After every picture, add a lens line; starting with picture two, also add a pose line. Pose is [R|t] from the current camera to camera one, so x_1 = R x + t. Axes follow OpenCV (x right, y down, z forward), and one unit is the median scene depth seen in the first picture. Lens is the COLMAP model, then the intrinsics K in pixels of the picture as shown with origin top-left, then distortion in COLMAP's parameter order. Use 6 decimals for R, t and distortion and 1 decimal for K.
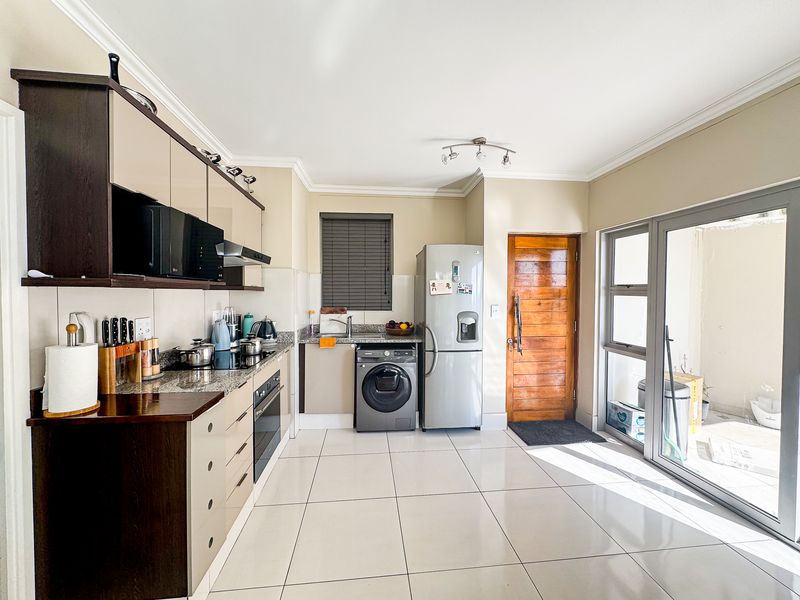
lens RADIAL K [[319.6, 0, 397.5], [0, 319.6, 300.0], [0, 0, 1]] dist [-0.000425, 0.000199]
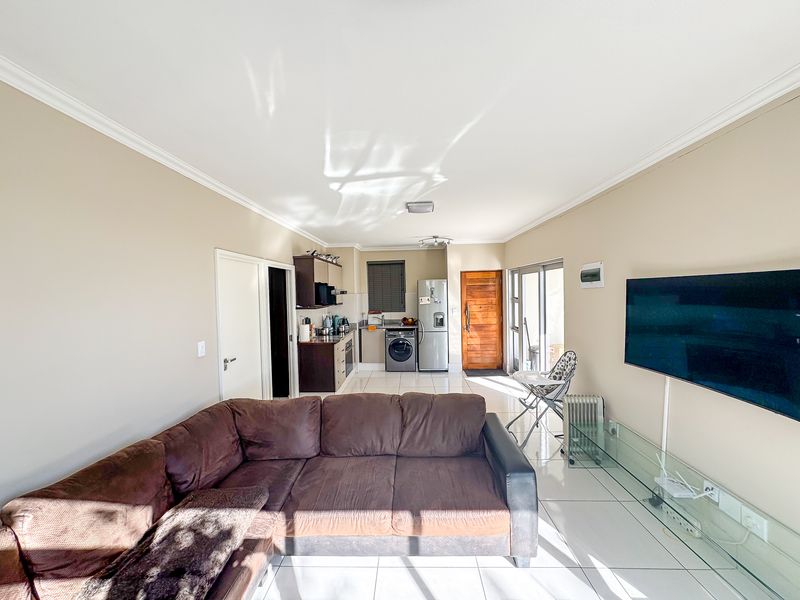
lens RADIAL K [[319.6, 0, 395.0], [0, 319.6, 300.2], [0, 0, 1]] dist [-0.000425, 0.000199]
pose [[0.988110, -0.022340, -0.152118, 0.247889], [0.023274, 0.999720, 0.004360, -0.054093], [0.151978, -0.007848, 0.988353, -1.022947]]
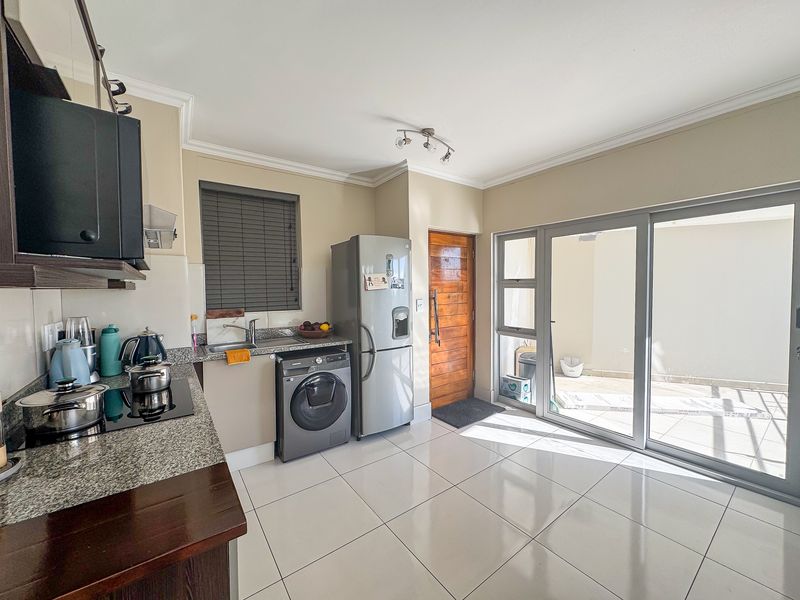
lens RADIAL K [[319.6, 0, 401.5], [0, 319.6, 299.9], [0, 0, 1]] dist [-0.000425, 0.000199]
pose [[0.860922, -0.033931, 0.507605, -0.264091], [0.025171, 0.999392, 0.024113, -0.008198], [-0.508115, -0.007983, 0.861253, 0.159107]]
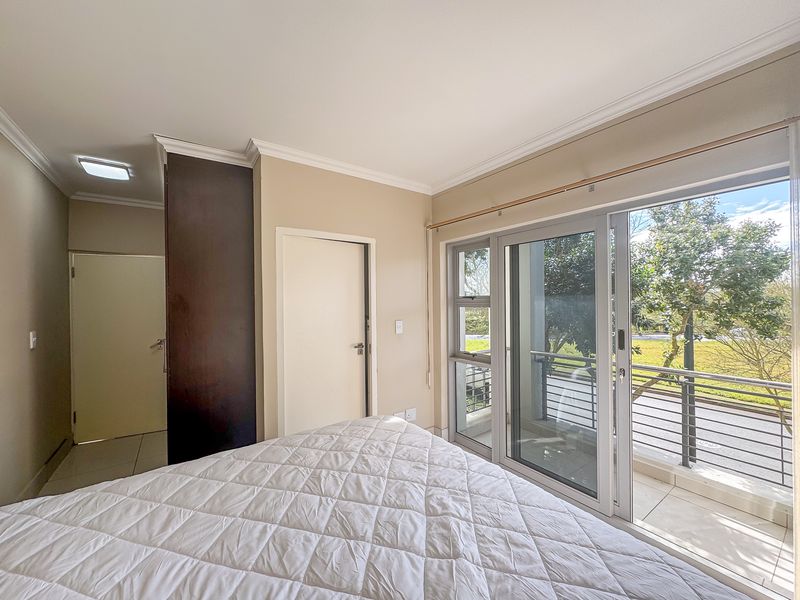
lens RADIAL K [[319.6, 0, 399.8], [0, 319.6, 295.6], [0, 0, 1]] dist [-0.000425, 0.000199]
pose [[0.866652, -0.004462, 0.498894, -0.004858], [0.029788, 0.998639, -0.042816, -0.011909], [-0.498023, 0.051968, 0.865605, 0.196597]]
